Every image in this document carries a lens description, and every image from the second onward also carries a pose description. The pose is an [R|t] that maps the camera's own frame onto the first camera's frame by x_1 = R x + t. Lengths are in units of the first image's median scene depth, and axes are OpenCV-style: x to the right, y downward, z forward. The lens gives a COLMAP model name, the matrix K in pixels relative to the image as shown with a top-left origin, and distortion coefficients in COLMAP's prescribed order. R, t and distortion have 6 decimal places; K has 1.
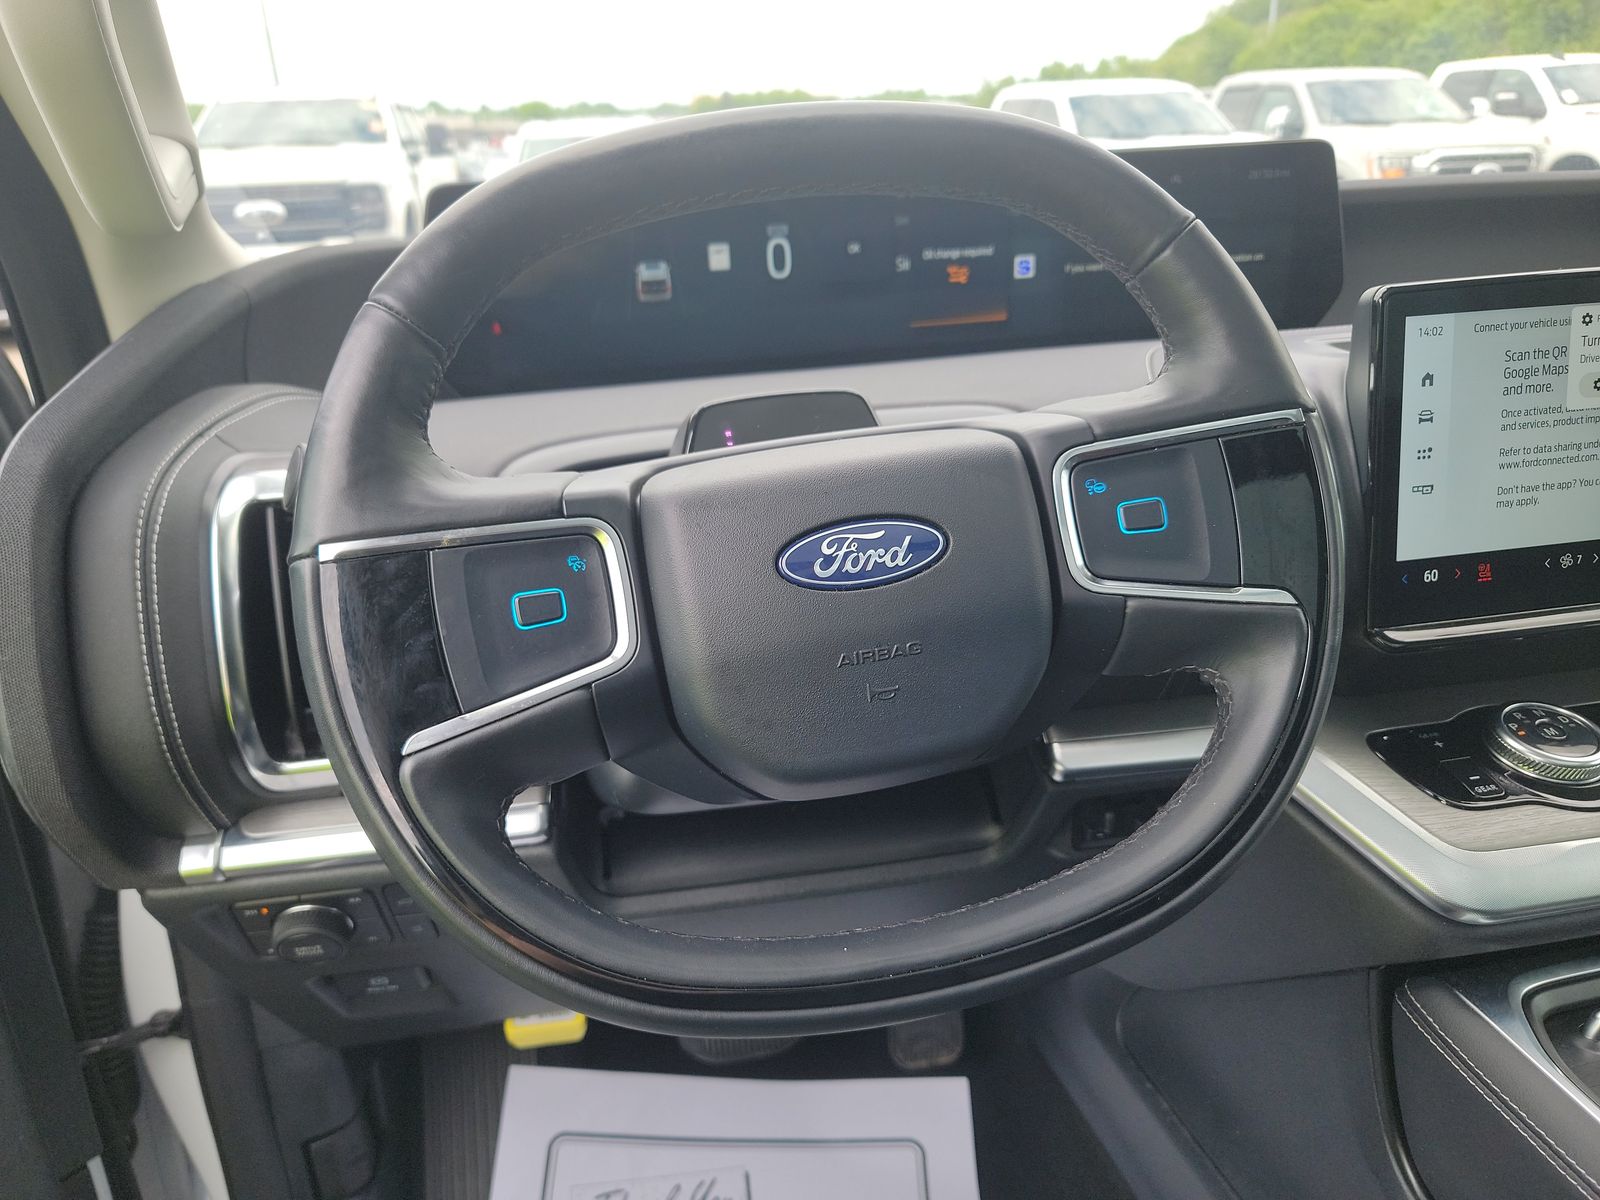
lens RADIAL K [[1113.8, 0, 795.6], [0, 1113.8, 603.0], [0, 0, 1]] dist [0.025254, -0.012409]
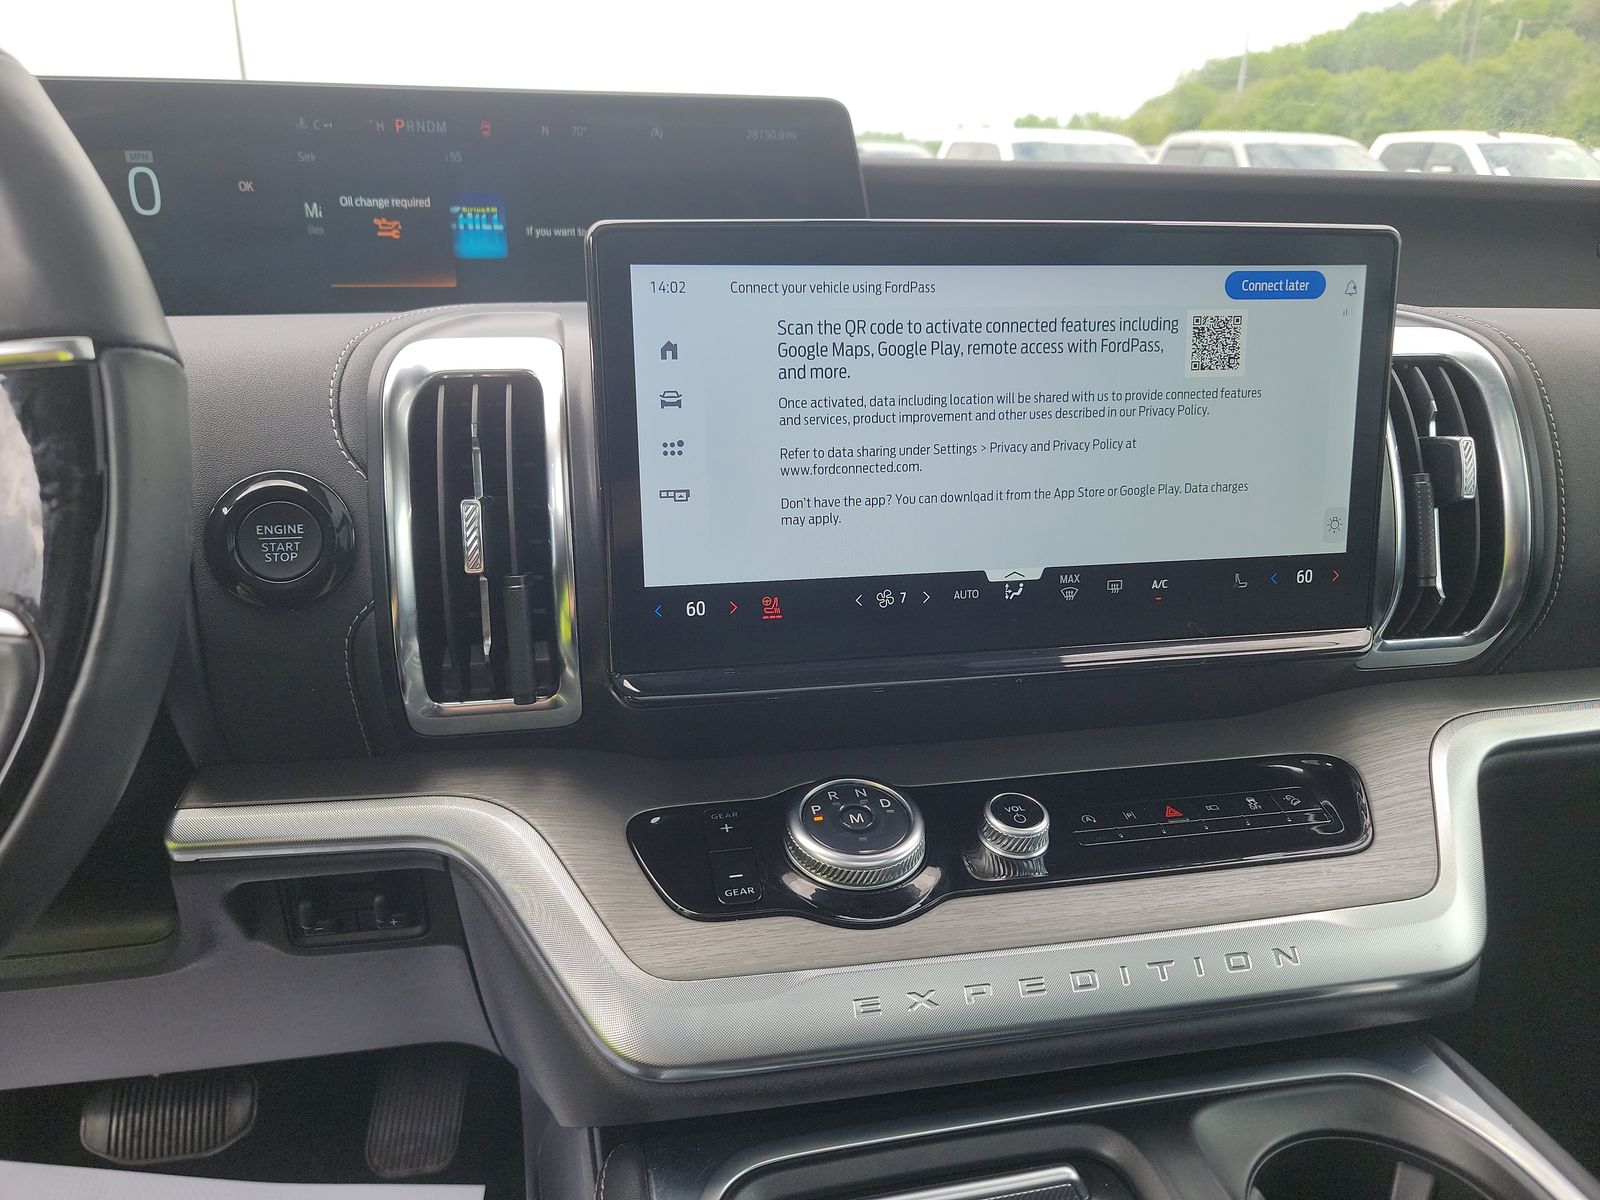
lens RADIAL K [[1113.8, 0, 807.6], [0, 1113.8, 594.4], [0, 0, 1]] dist [0.025254, -0.012409]
pose [[0.998335, 0.049368, 0.029824, 0.620139], [-0.048226, 0.998118, -0.037866, -0.009171], [-0.031637, 0.036365, 0.998838, 0.236754]]
